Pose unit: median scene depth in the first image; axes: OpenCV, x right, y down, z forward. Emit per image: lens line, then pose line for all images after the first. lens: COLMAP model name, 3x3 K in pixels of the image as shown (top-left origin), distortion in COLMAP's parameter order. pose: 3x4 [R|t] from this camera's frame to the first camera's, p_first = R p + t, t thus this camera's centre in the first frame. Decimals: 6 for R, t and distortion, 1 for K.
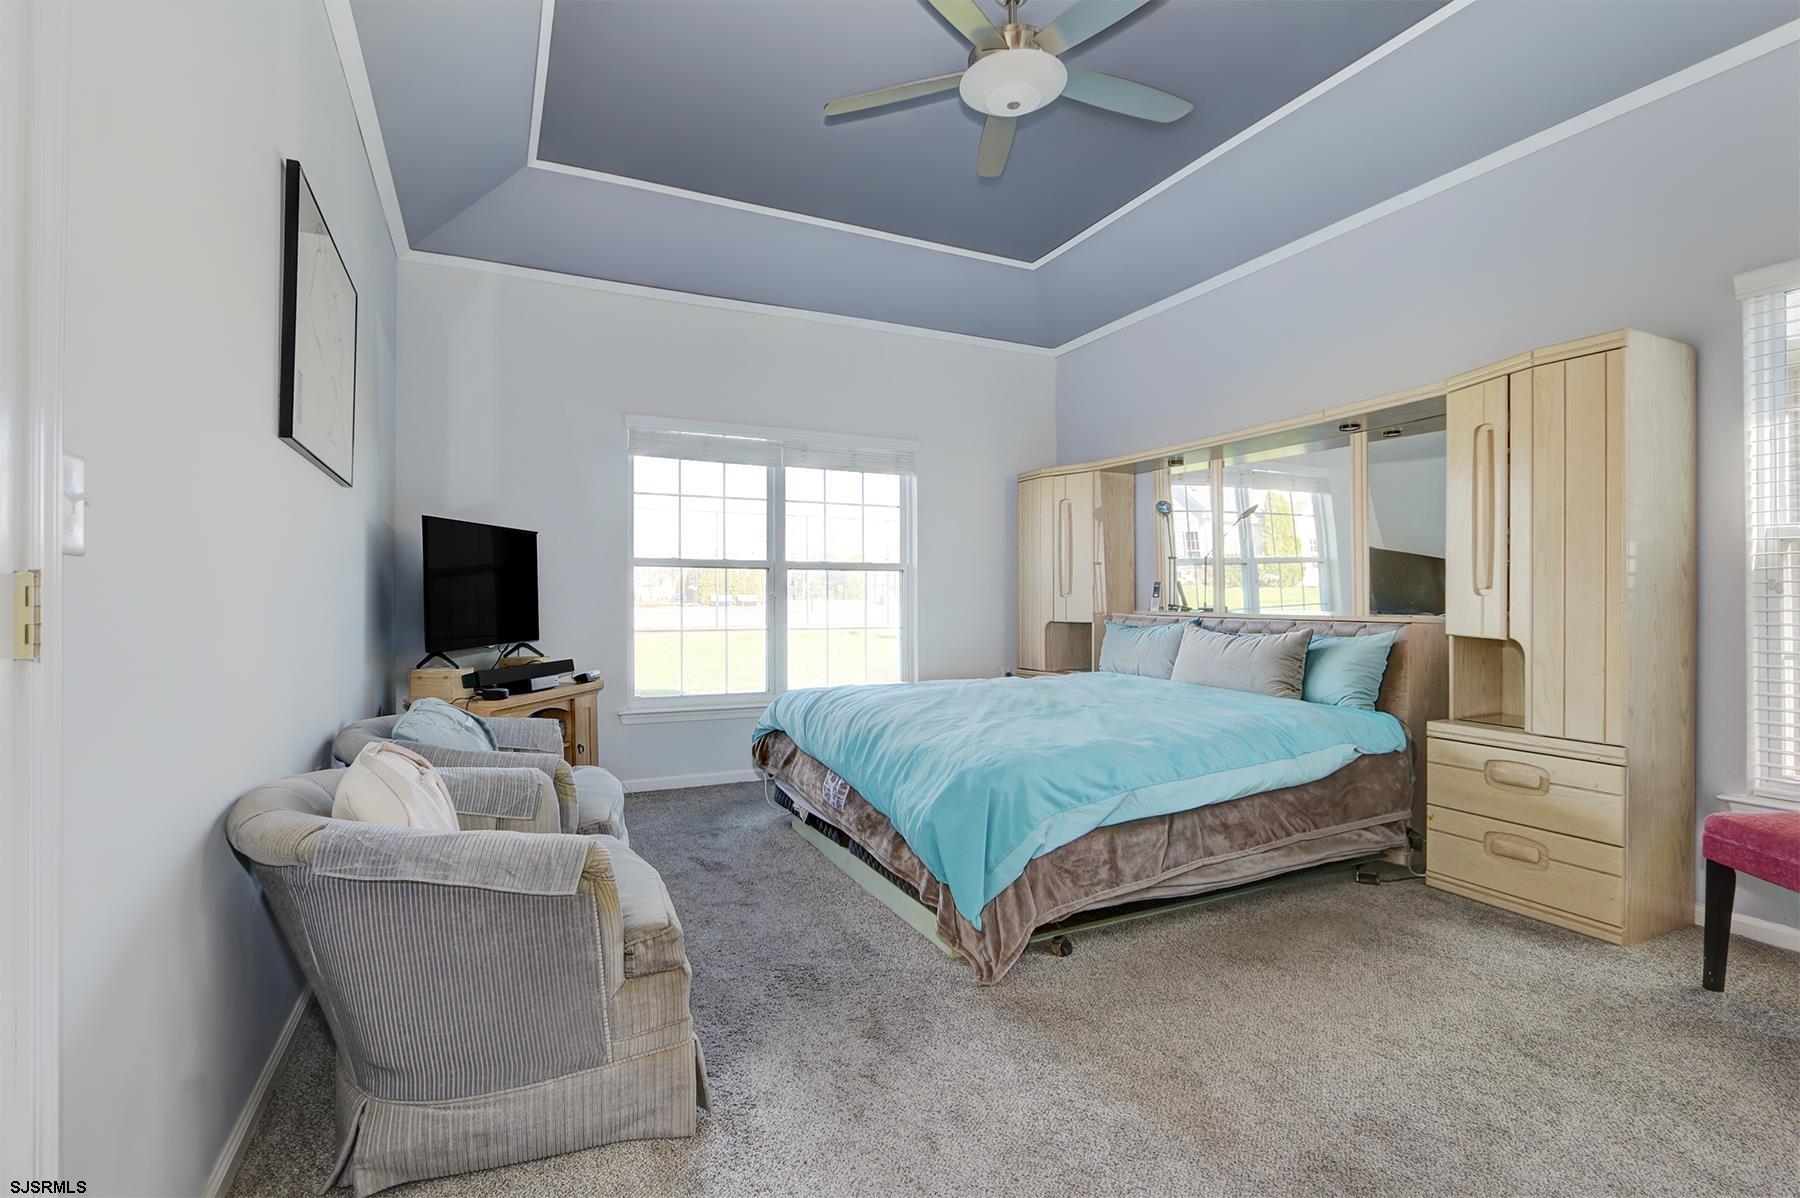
lens RADIAL K [[823.3, 0, 903.2], [0, 823.3, 603.1], [0, 0, 1]] dist [-0.000670, 0.000216]
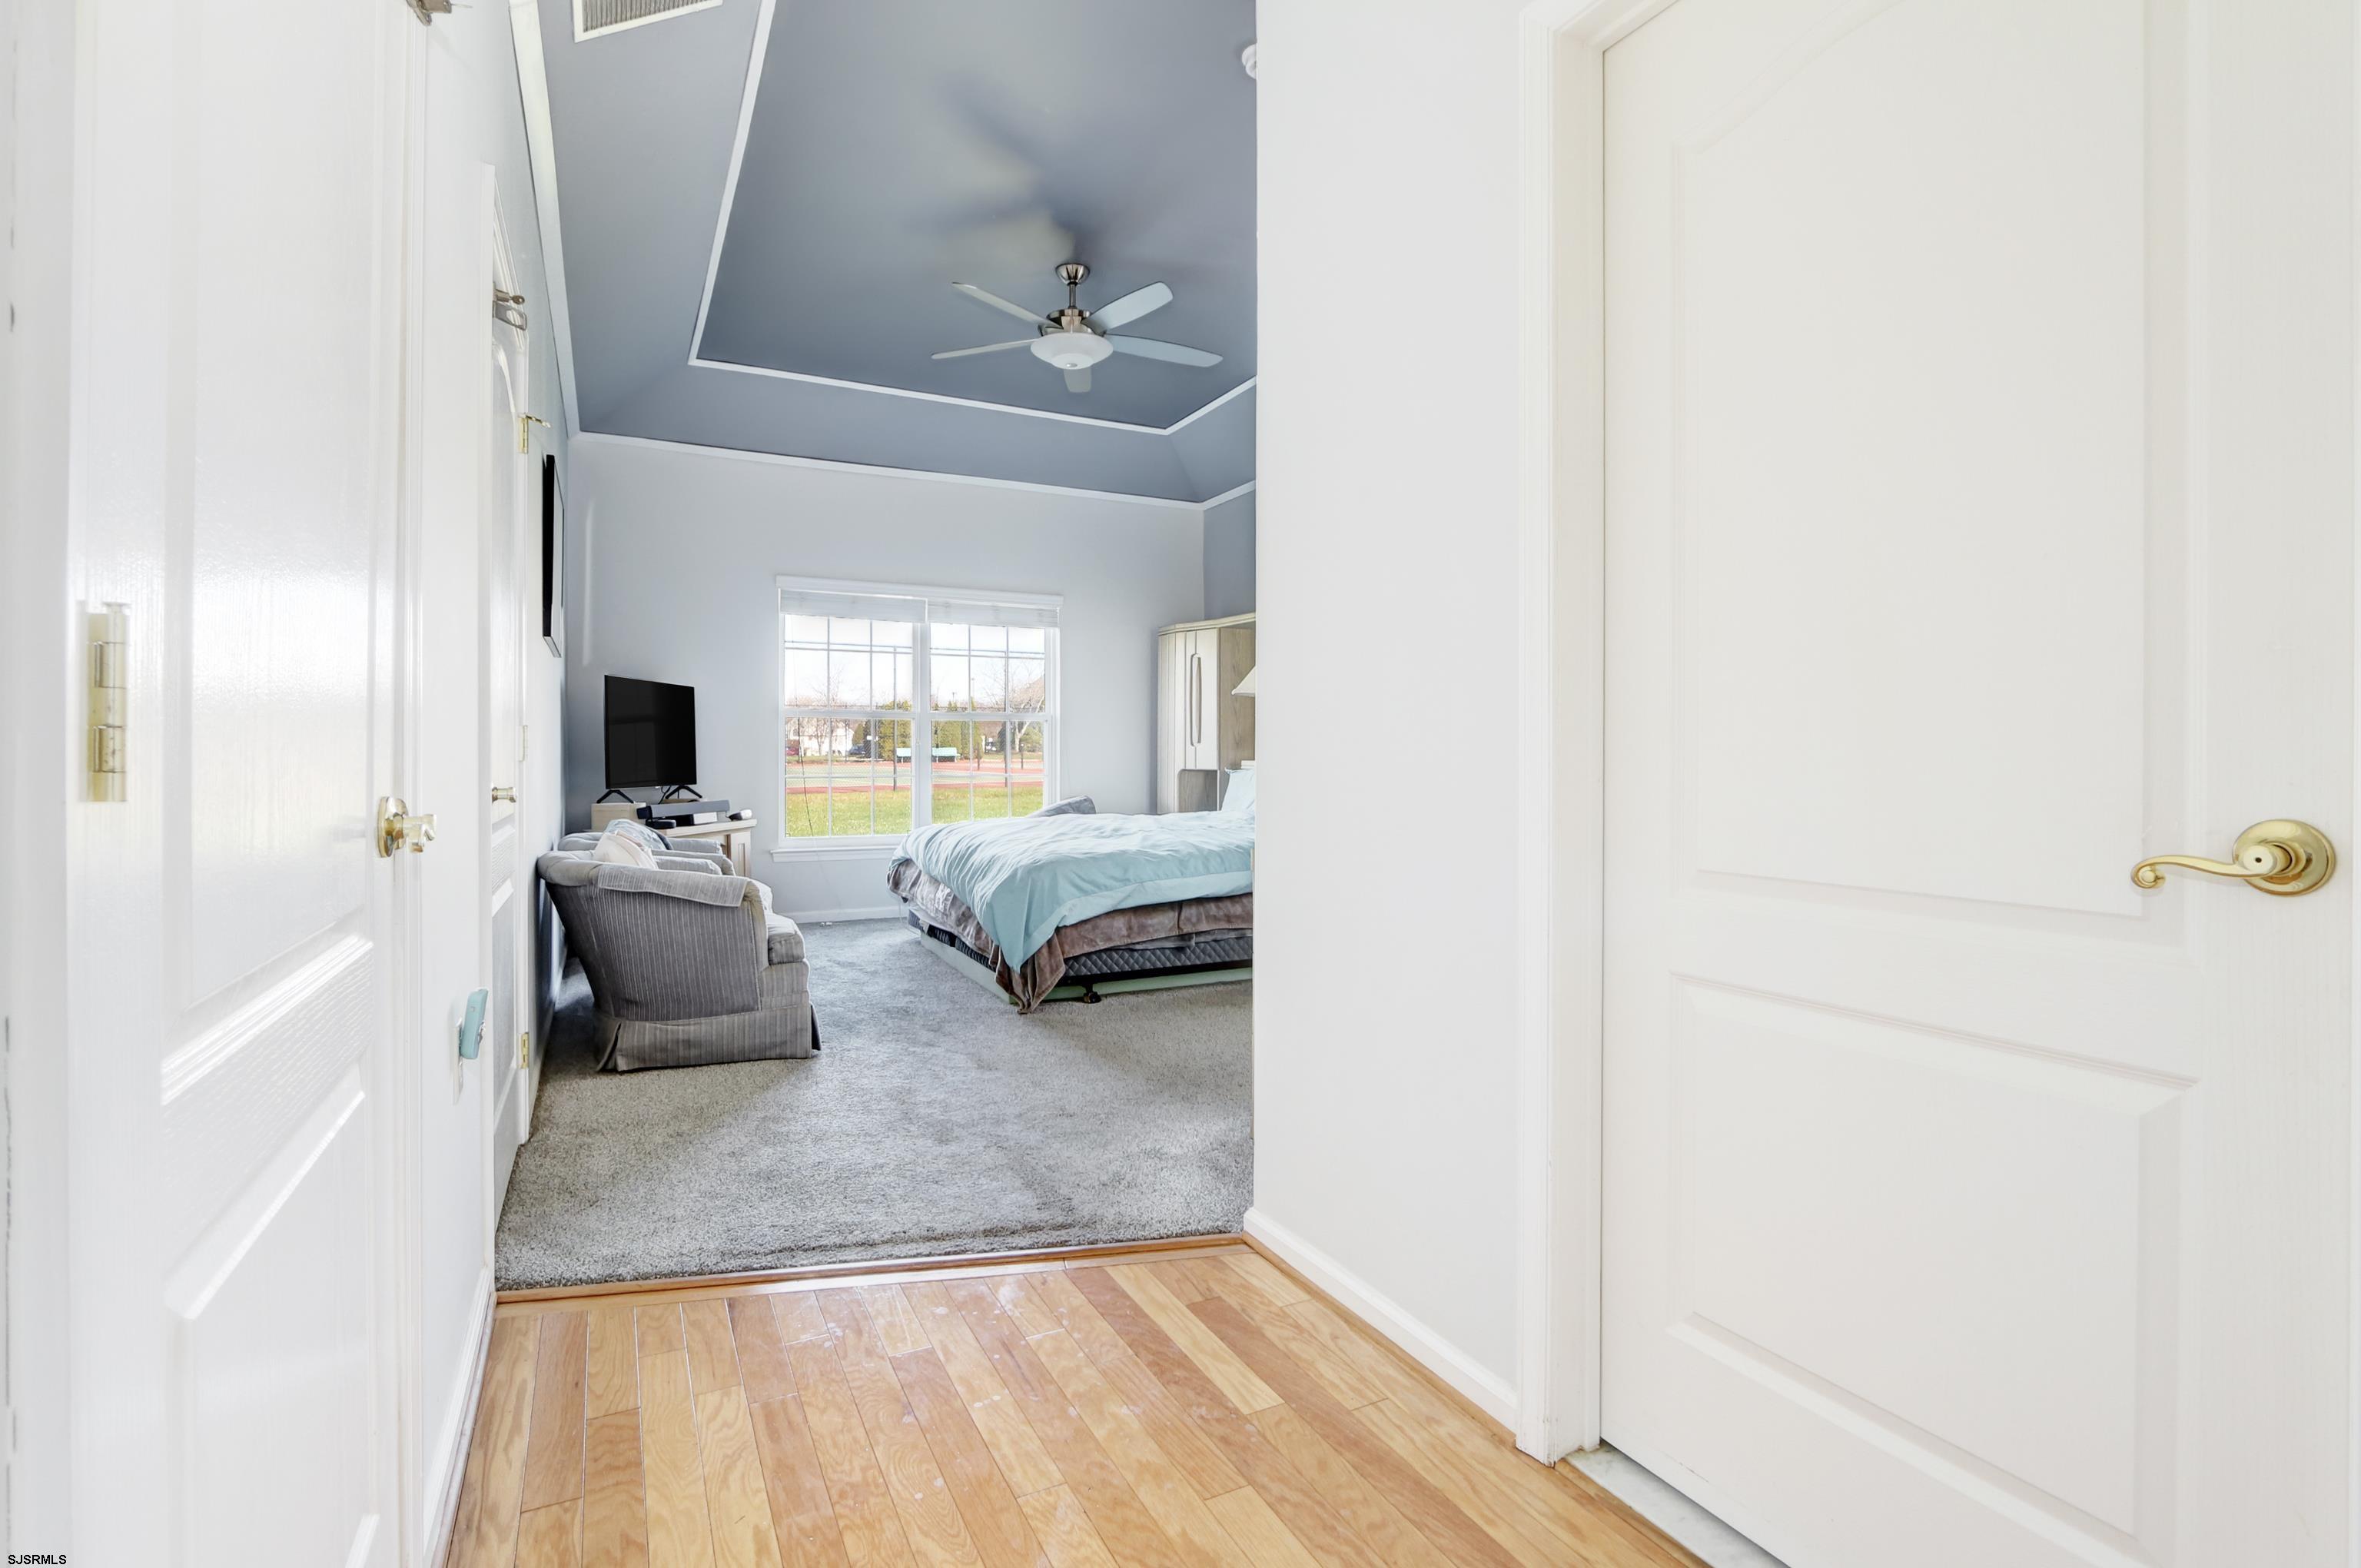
lens RADIAL K [[1079.9, 0, 1174.4], [0, 1079.9, 764.9], [0, 0, 1]] dist [-0.000670, 0.000216]
pose [[0.999791, 0.001560, 0.020398, 0.237249], [-0.001671, 0.999984, 0.005441, 0.015947], [-0.020389, -0.005474, 0.999777, -0.649917]]
